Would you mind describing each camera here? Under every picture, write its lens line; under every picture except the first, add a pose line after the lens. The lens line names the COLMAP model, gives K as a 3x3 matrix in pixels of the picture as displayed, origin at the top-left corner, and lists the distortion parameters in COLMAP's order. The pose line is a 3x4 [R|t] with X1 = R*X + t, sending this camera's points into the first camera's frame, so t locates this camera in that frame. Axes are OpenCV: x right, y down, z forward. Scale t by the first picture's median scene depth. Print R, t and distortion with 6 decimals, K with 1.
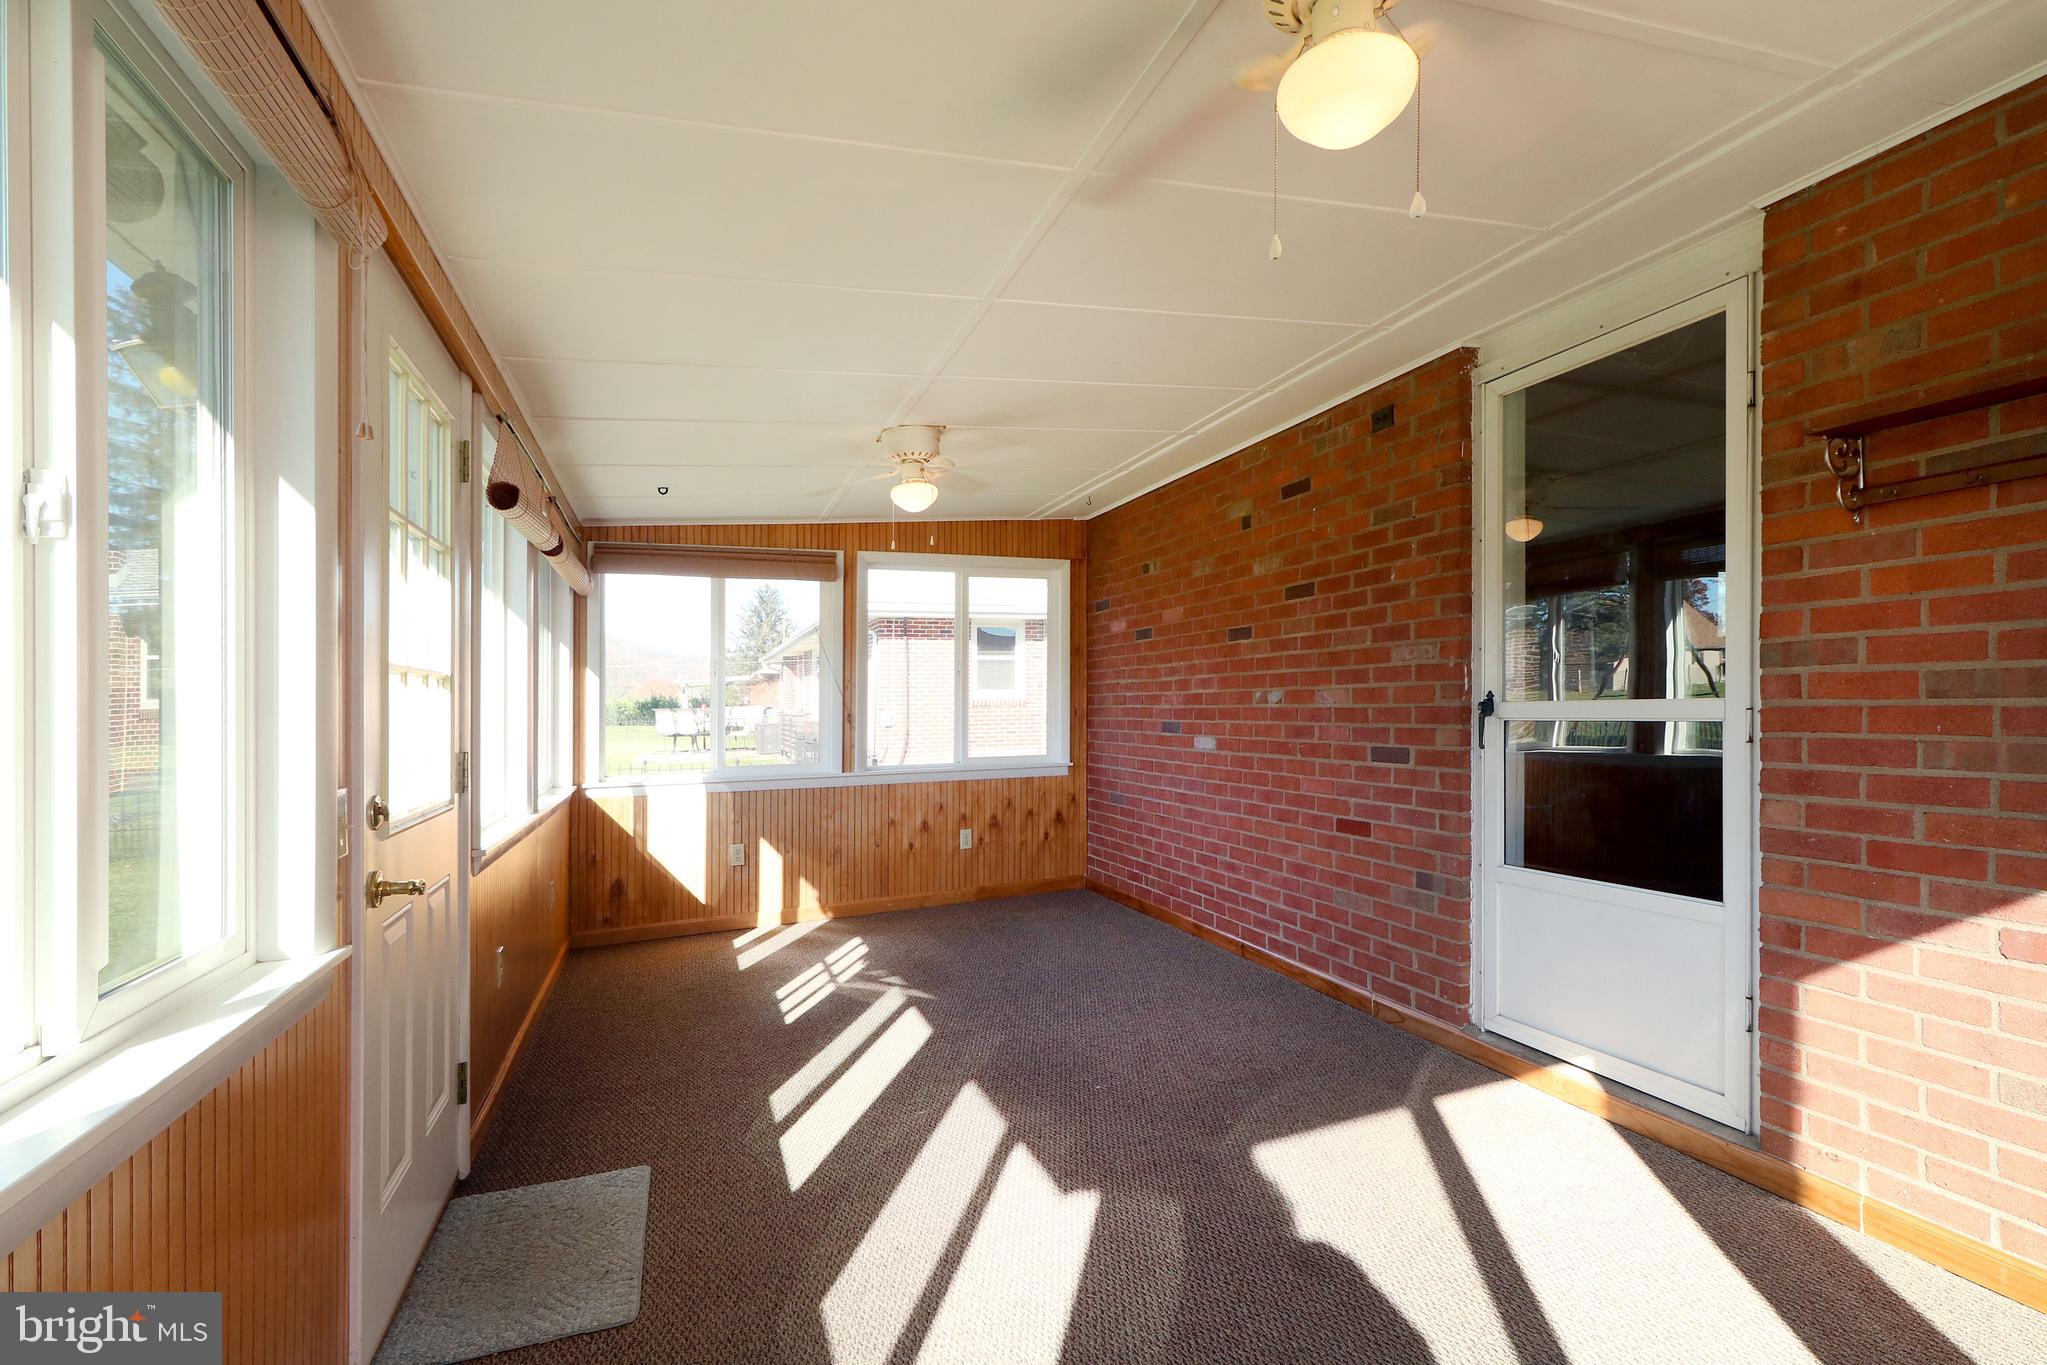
lens RADIAL K [[998.7, 0, 1023.3], [0, 998.7, 719.7], [0, 0, 1]] dist [-0.000335, 0.000337]
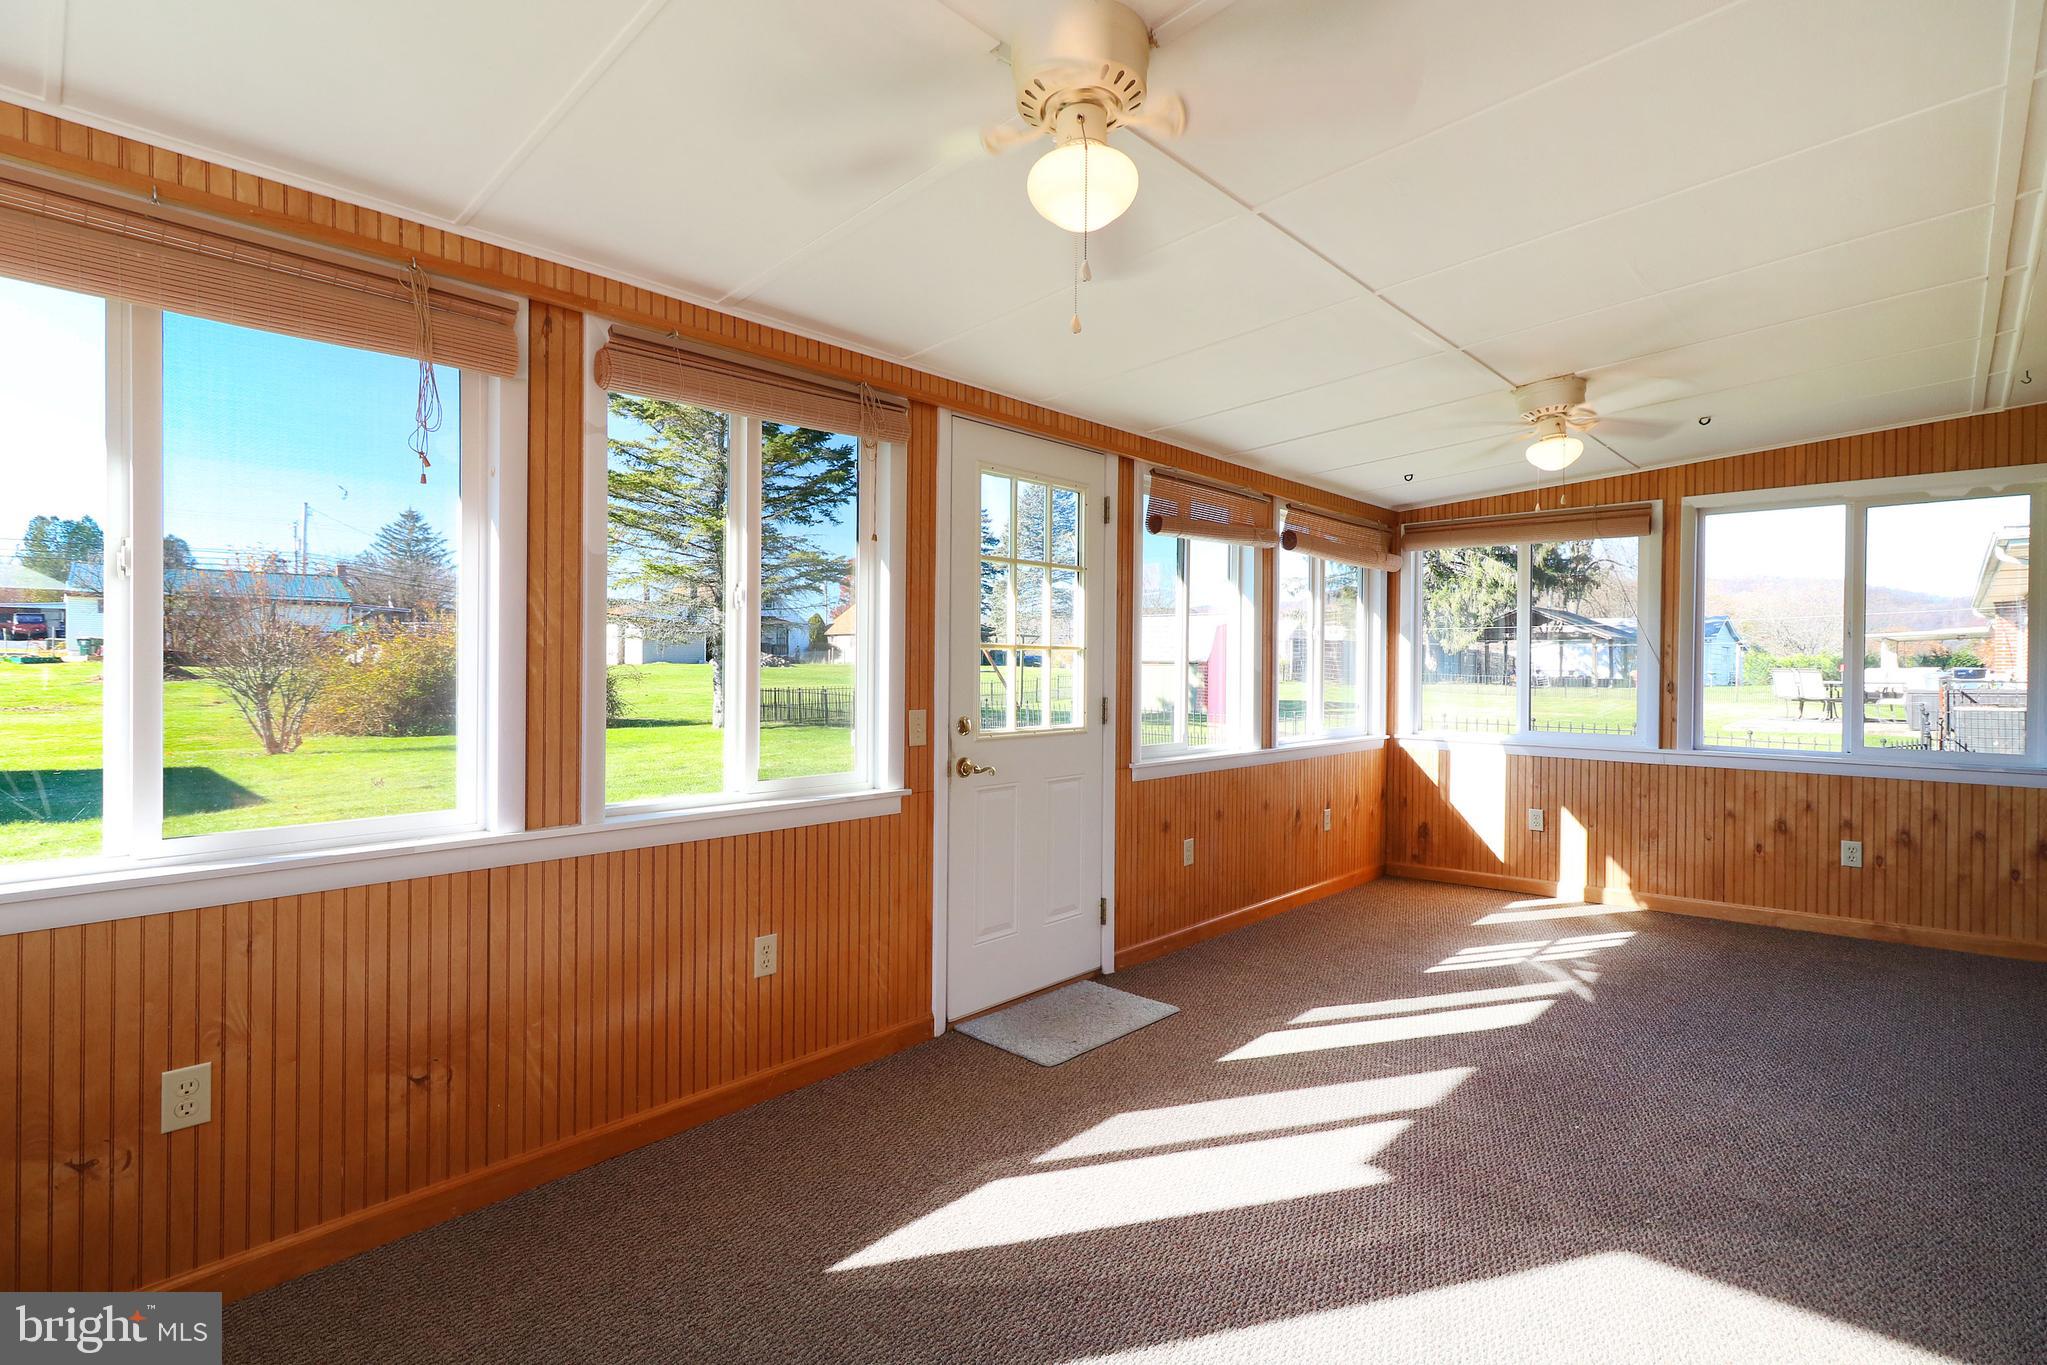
lens RADIAL K [[984.9, 0, 1033.3], [0, 984.9, 664.7], [0, 0, 1]] dist [0.002067, 0.001120]
pose [[0.419895, 0.022951, -0.907282, 0.407072], [-0.028168, 0.999528, 0.012248, -0.018058], [0.907135, 0.020414, 0.420343, 0.132733]]
